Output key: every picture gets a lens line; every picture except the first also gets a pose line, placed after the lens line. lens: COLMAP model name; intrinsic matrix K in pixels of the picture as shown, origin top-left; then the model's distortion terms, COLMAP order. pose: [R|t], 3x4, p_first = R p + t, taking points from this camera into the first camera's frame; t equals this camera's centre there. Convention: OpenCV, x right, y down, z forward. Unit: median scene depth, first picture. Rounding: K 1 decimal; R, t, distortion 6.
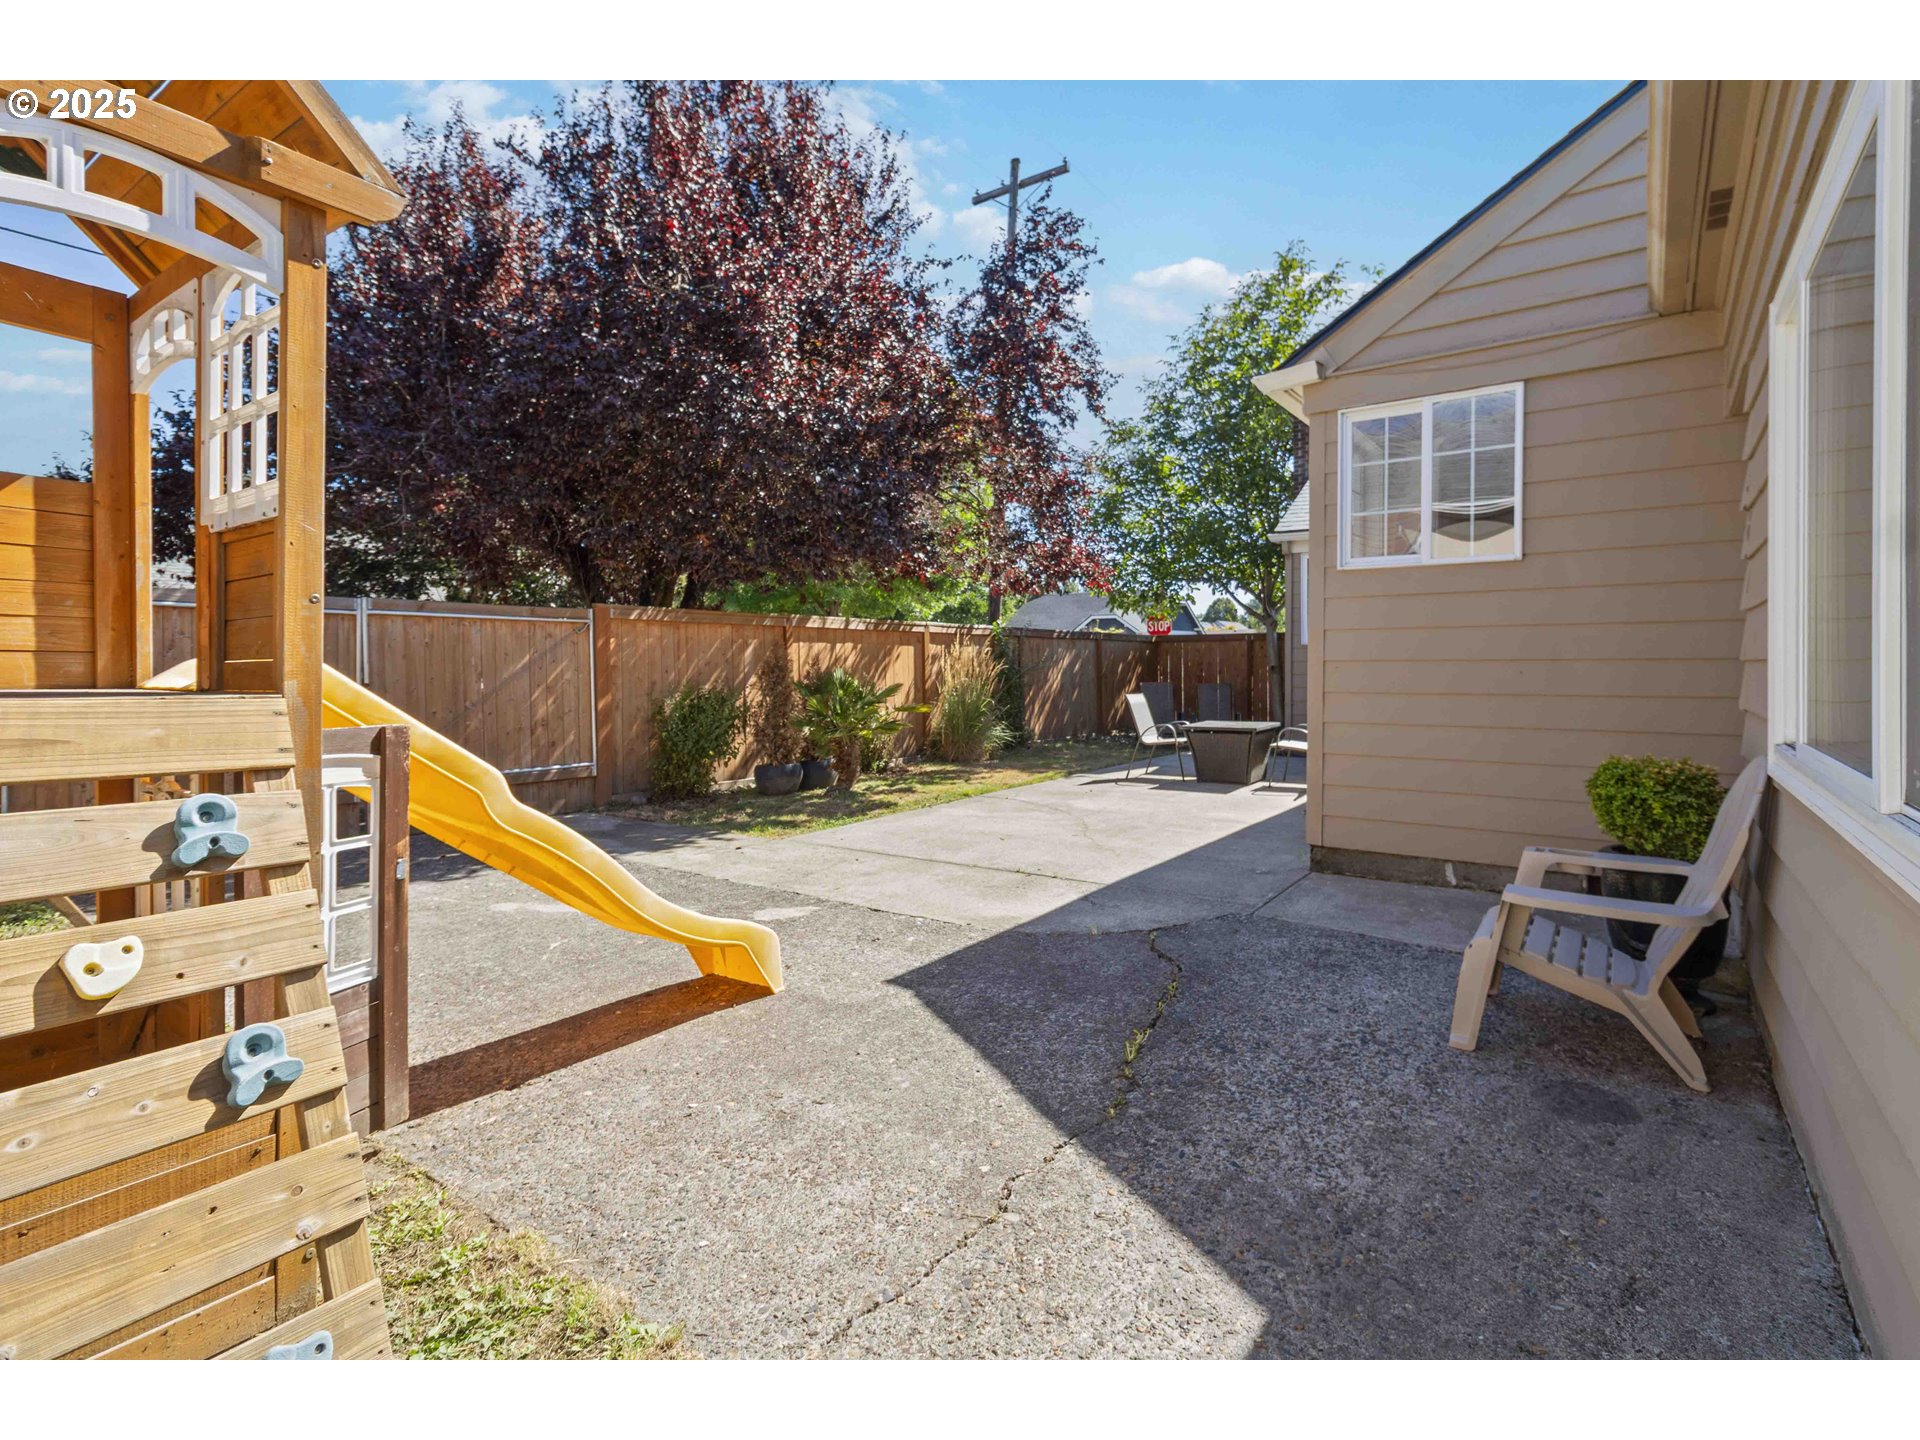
lens RADIAL K [[970.3, 0, 964.5], [0, 970.3, 713.5], [0, 0, 1]] dist [-0.006363, -0.001528]
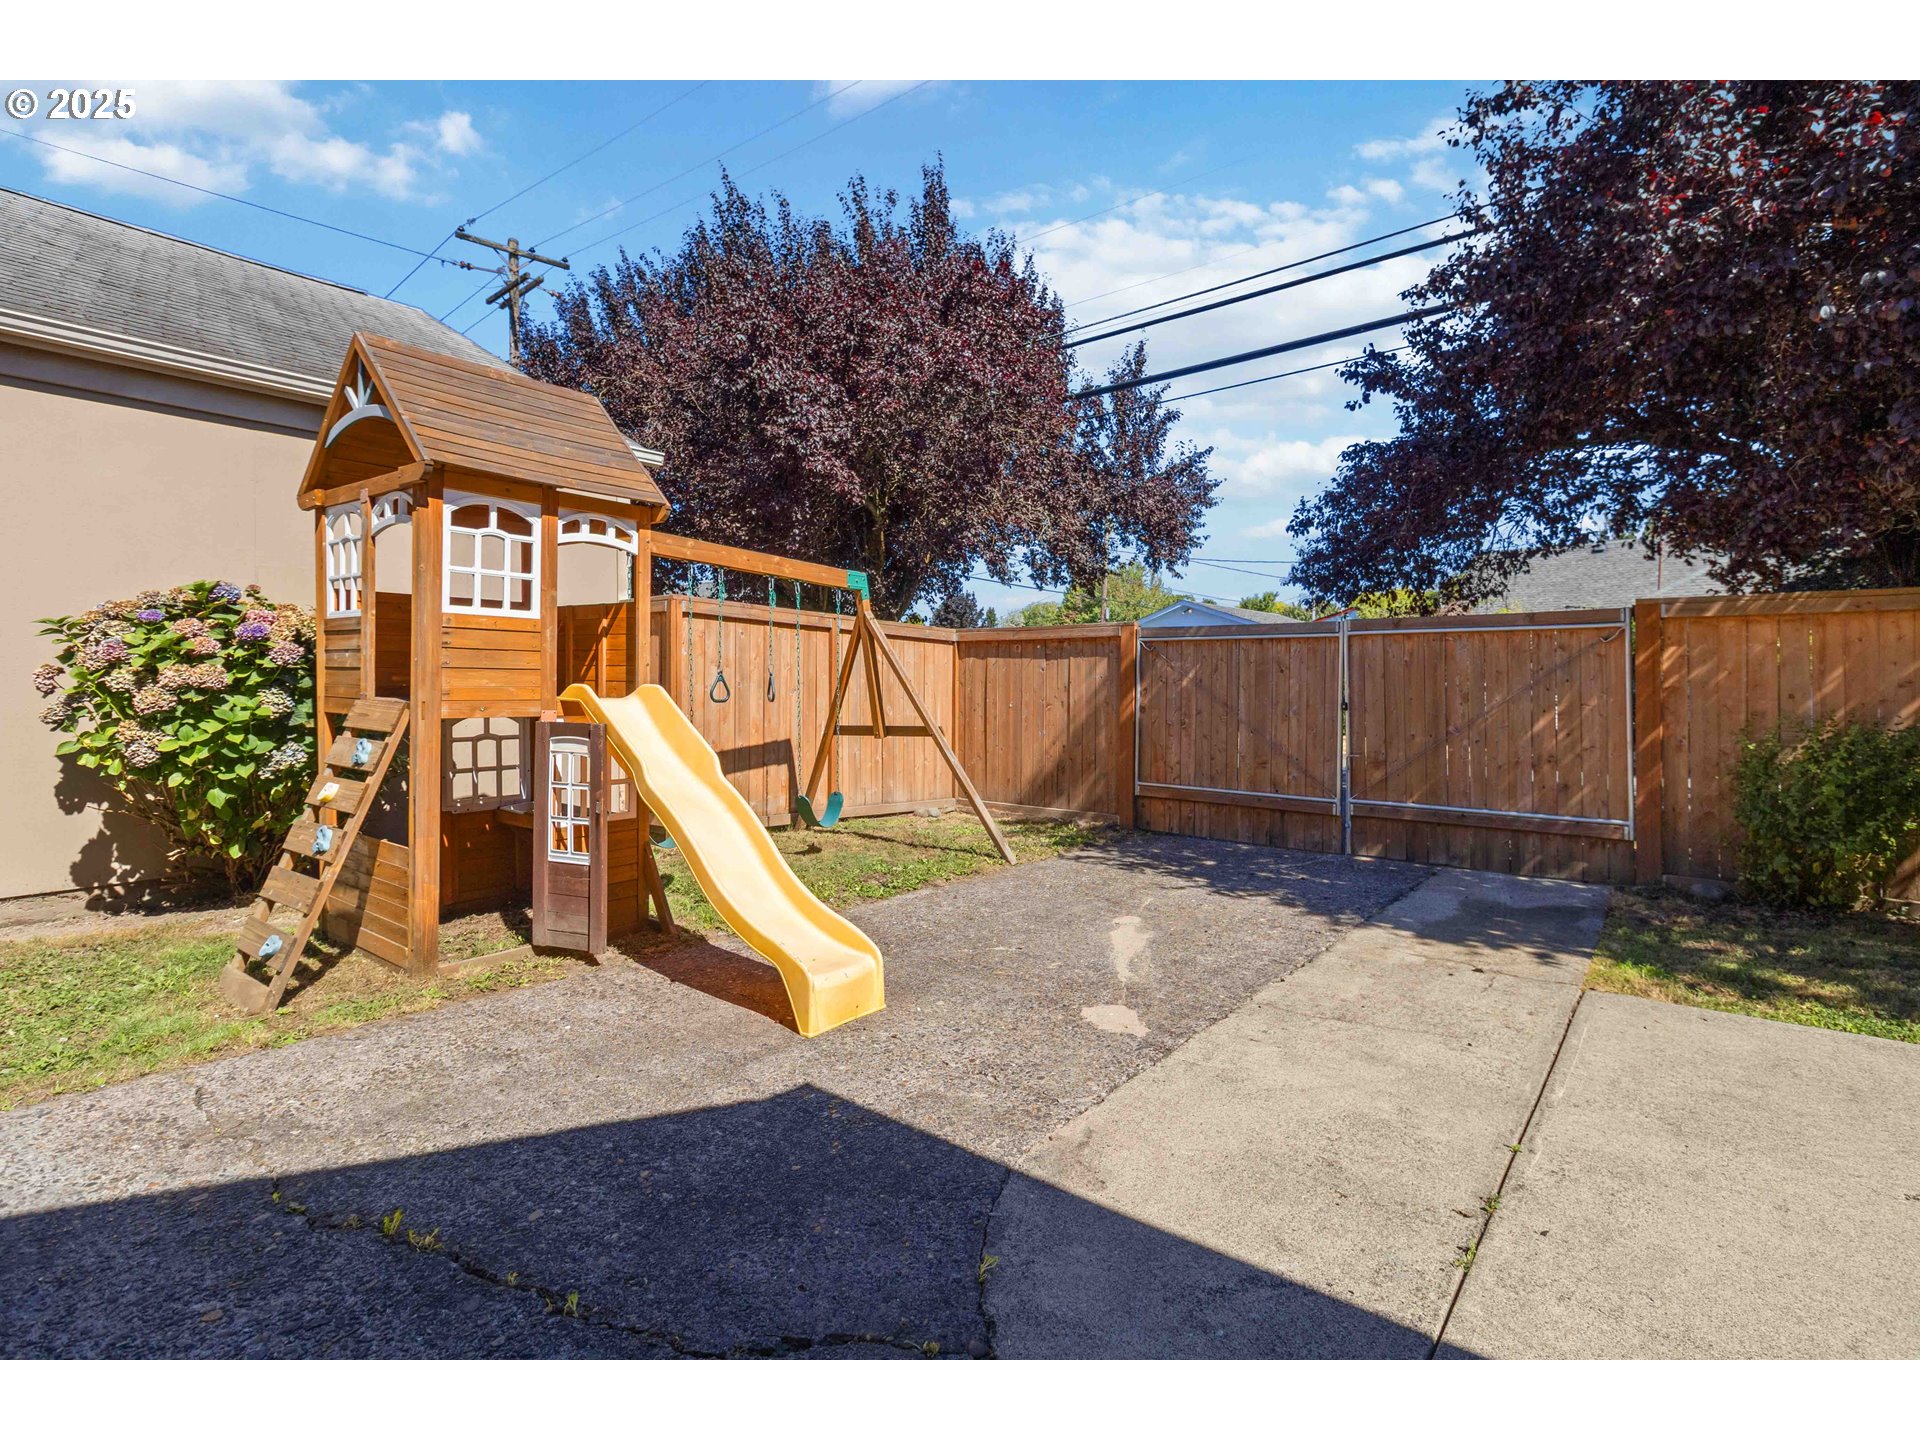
lens RADIAL K [[898.8, 0, 965.7], [0, 898.8, 703.4], [0, 0, 1]] dist [0.000167, -0.000694]
pose [[-0.063460, 0.024187, -0.997691, 0.752083], [-0.046543, 0.998547, 0.027169, -0.076689], [0.996898, 0.048160, -0.062242, 1.350074]]
